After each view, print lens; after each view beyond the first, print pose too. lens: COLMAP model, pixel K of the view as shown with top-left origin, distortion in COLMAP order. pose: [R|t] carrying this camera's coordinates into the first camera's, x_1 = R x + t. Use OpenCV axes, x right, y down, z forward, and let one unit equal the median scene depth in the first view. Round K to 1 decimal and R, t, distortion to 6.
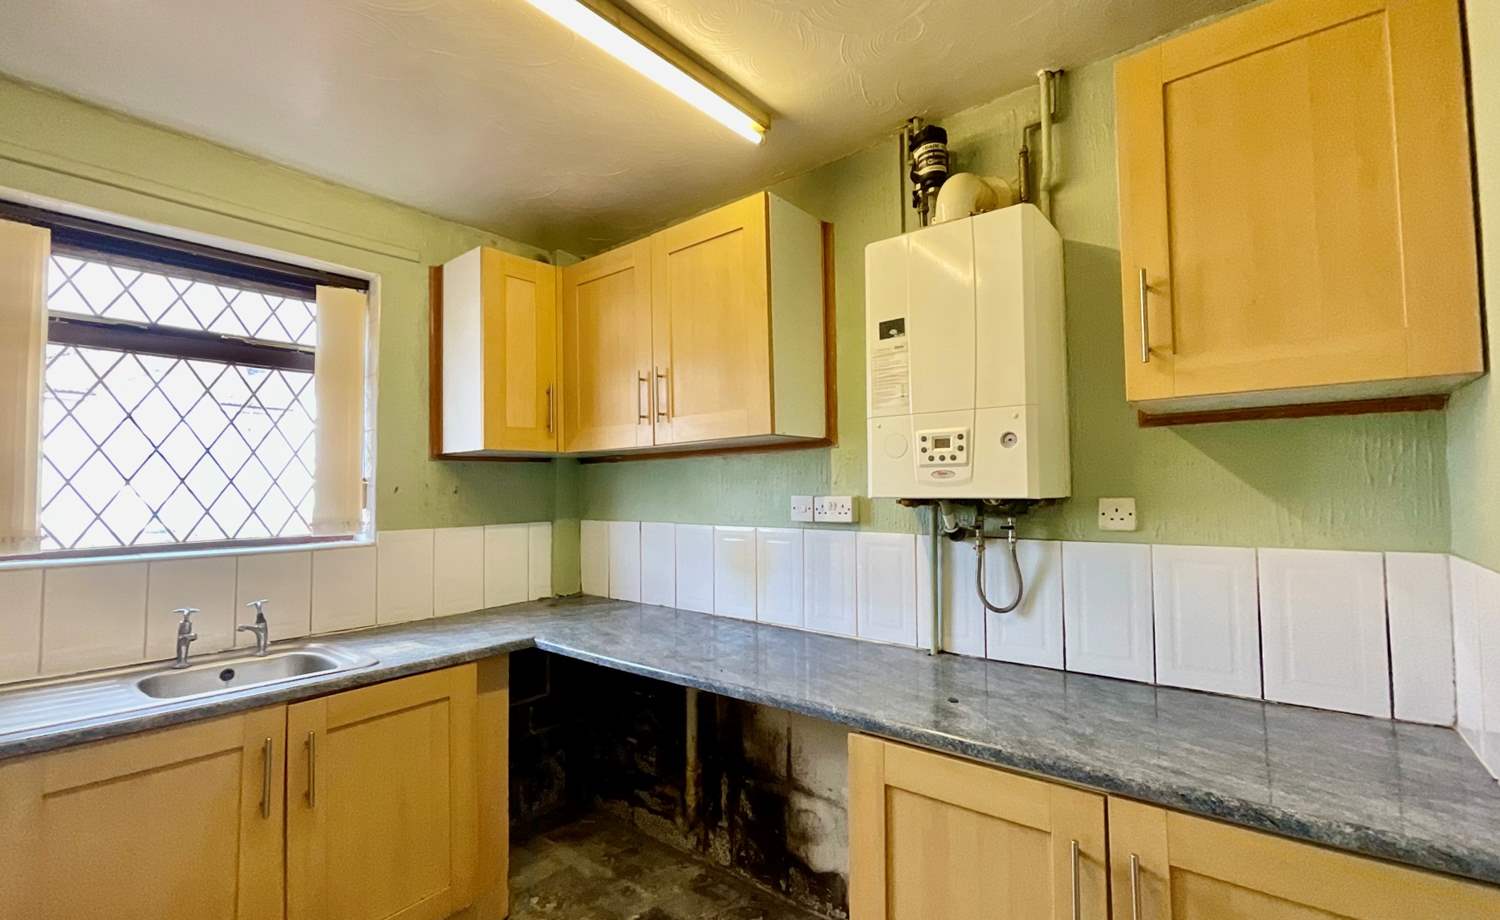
lens RADIAL K [[669.0, 0, 749.7], [0, 669.0, 462.6], [0, 0, 1]] dist [-0.004095, 0.002989]
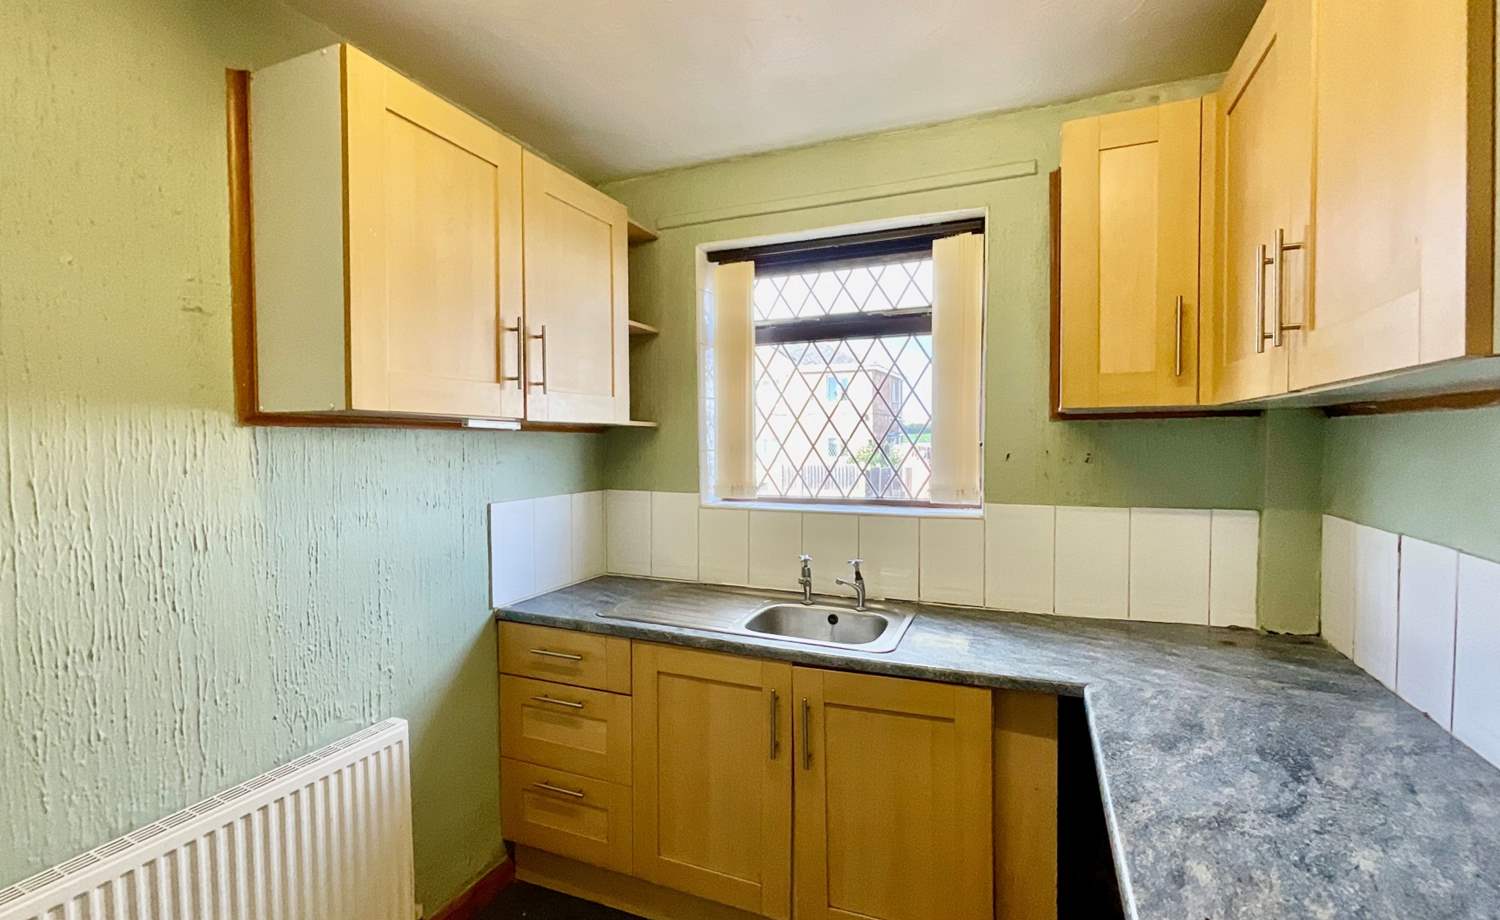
lens RADIAL K [[669.0, 0, 749.6], [0, 669.0, 463.6], [0, 0, 1]] dist [-0.004095, 0.002989]
pose [[0.275213, 0.050741, -0.960043, 0.228230], [0.044053, 0.996892, 0.065318, -0.024044], [0.960373, -0.060269, 0.272122, 0.503127]]
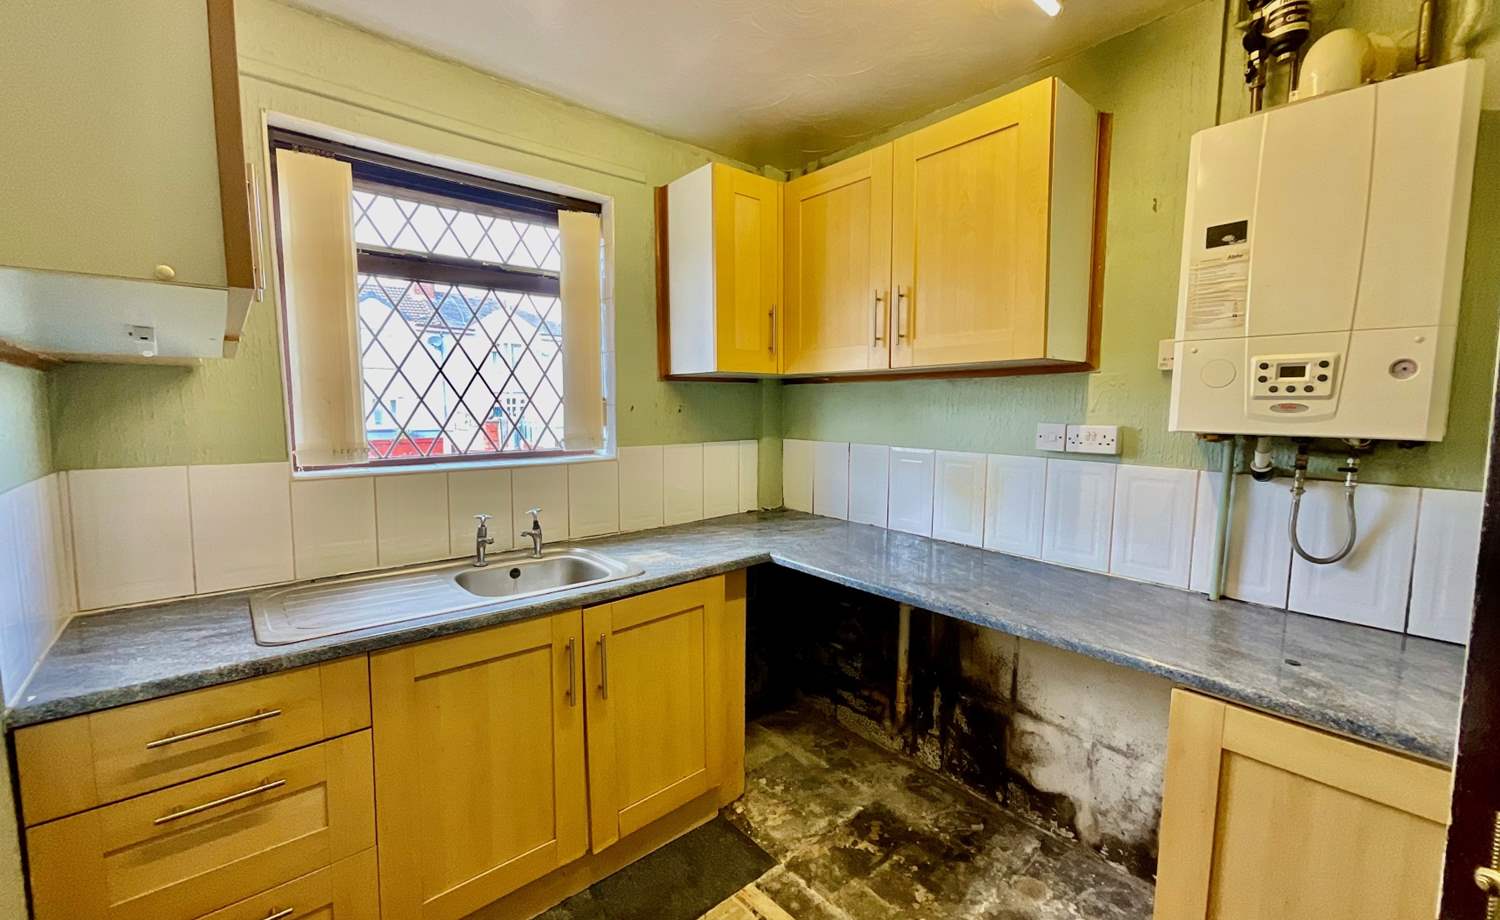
lens RADIAL K [[612.1, 0, 746.1], [0, 612.1, 462.6], [0, 0, 1]] dist [0.000008, 0.000134]
pose [[0.984536, 0.031861, -0.172260, -0.198559], [-0.007582, 0.990151, 0.139799, -0.013577], [0.175017, -0.136331, 0.975081, 0.074381]]
